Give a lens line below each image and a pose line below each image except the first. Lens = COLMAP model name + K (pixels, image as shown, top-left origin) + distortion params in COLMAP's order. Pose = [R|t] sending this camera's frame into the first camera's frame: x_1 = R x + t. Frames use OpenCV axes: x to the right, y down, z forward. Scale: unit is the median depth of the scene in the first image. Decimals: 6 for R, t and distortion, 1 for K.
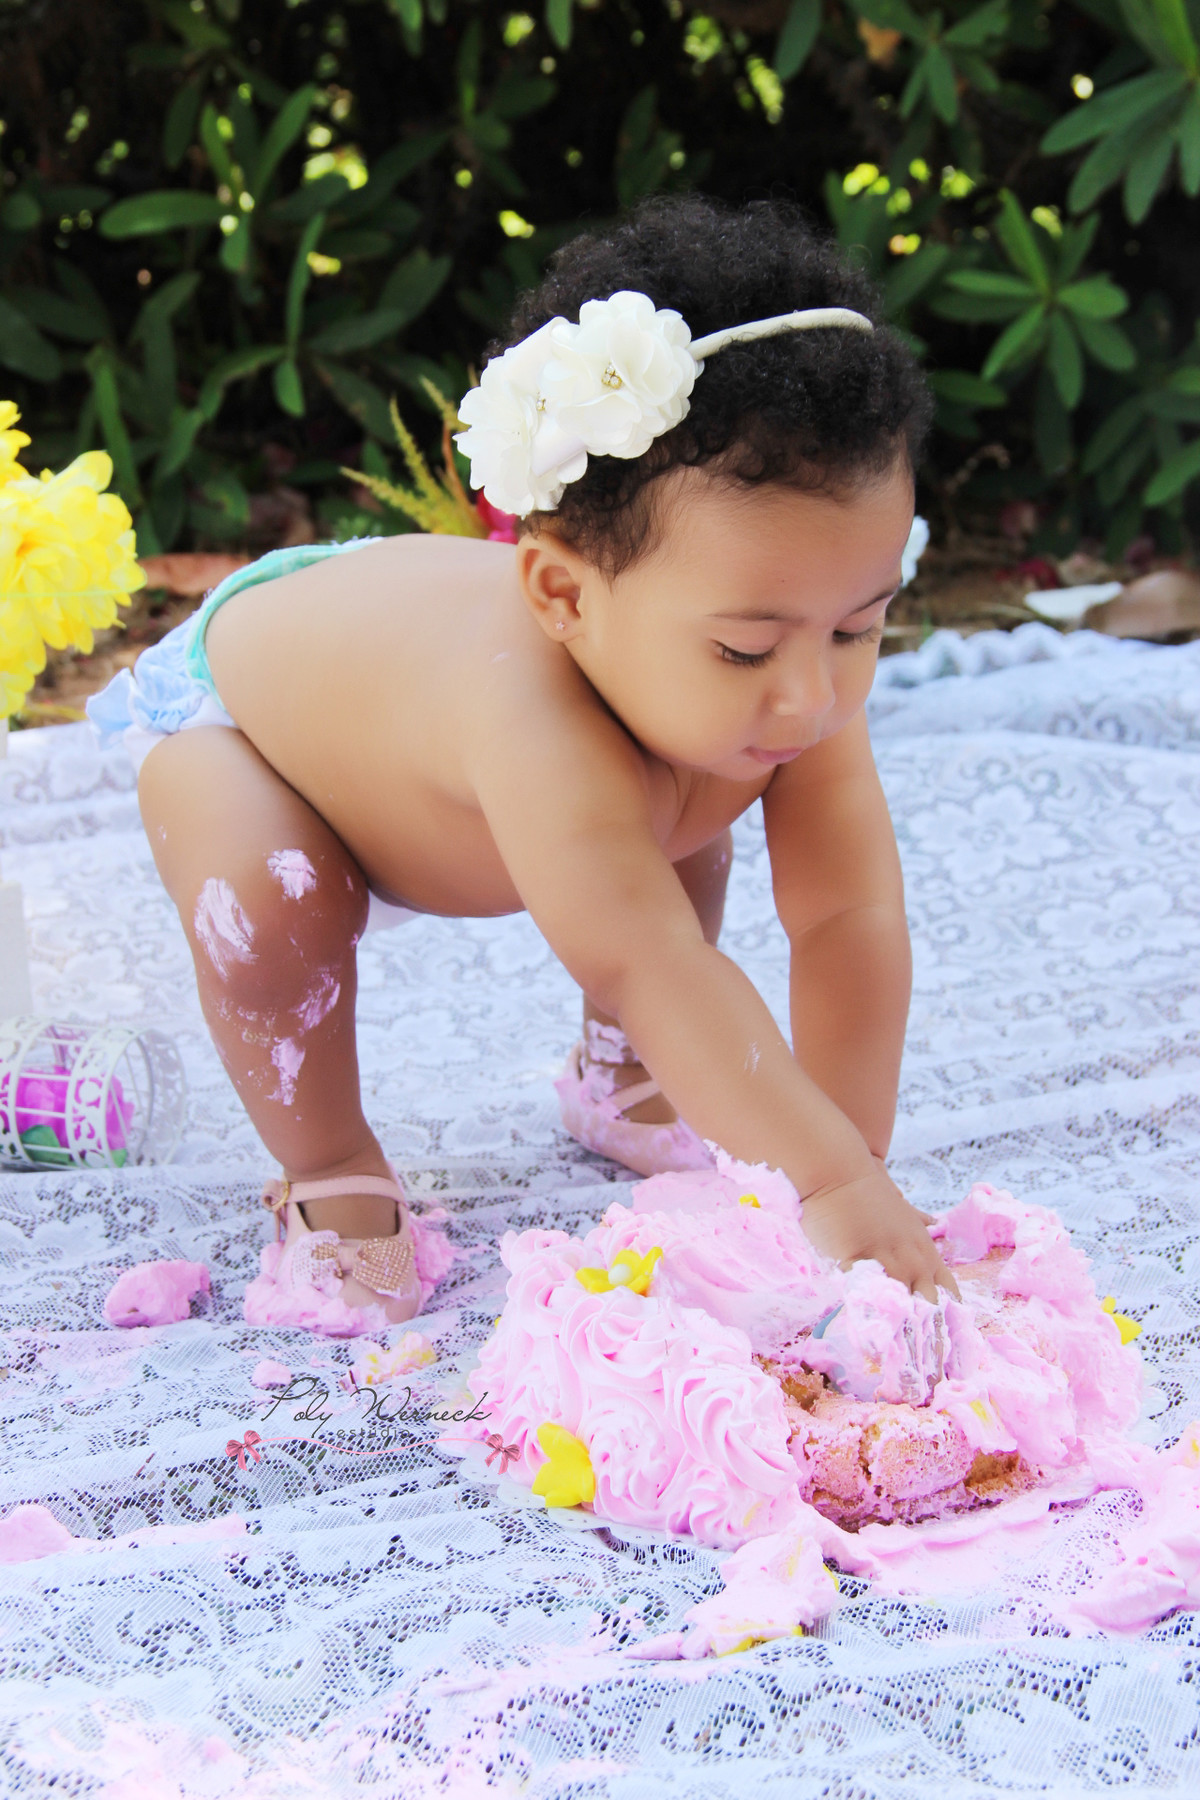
lens RADIAL K [[3580.4, 0, 605.3], [0, 3580.4, 910.5], [0, 0, 1]] dist [0.368629, 0.000000]
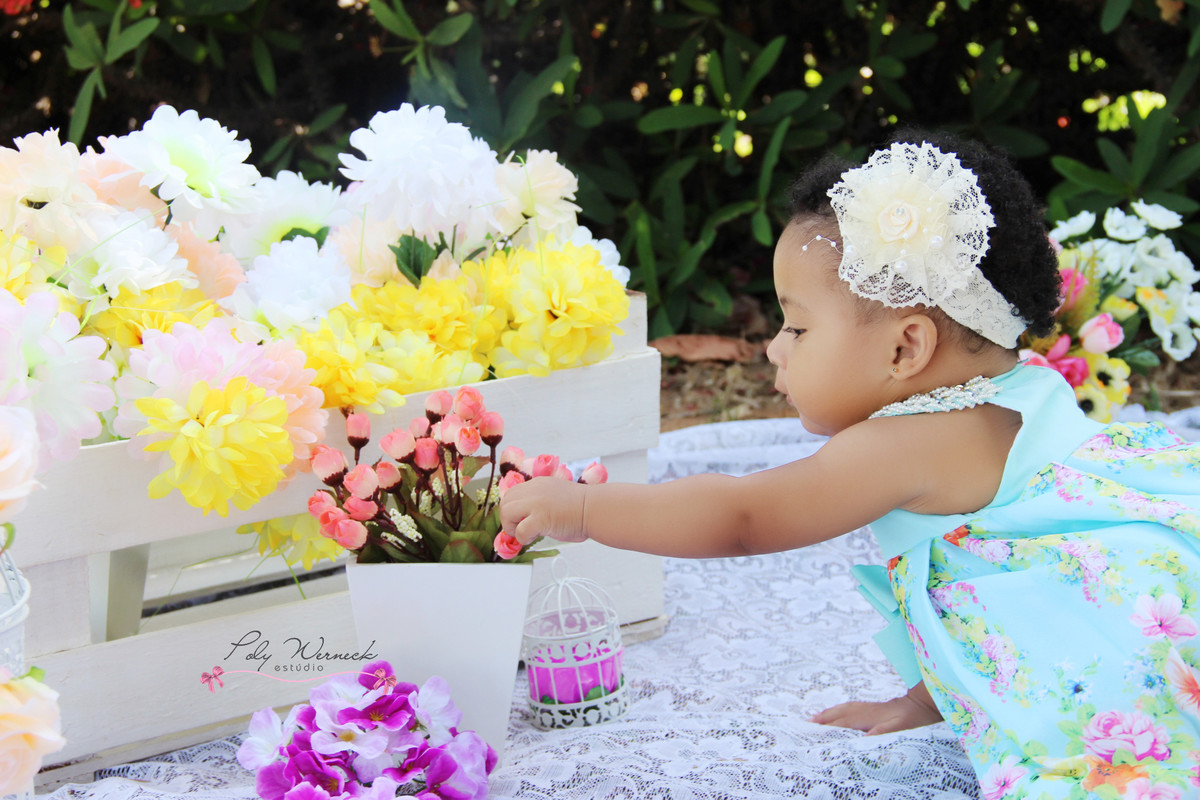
lens RADIAL K [[2503.6, 0, 601.0], [0, 2503.6, 418.0], [0, 0, 1]] dist [0.279569, 0.000000]
pose [[0.996910, 0.026662, -0.073890, -0.118846], [-0.032604, 0.996228, -0.080421, 0.035582], [0.071467, 0.082582, 0.994018, -0.077531]]
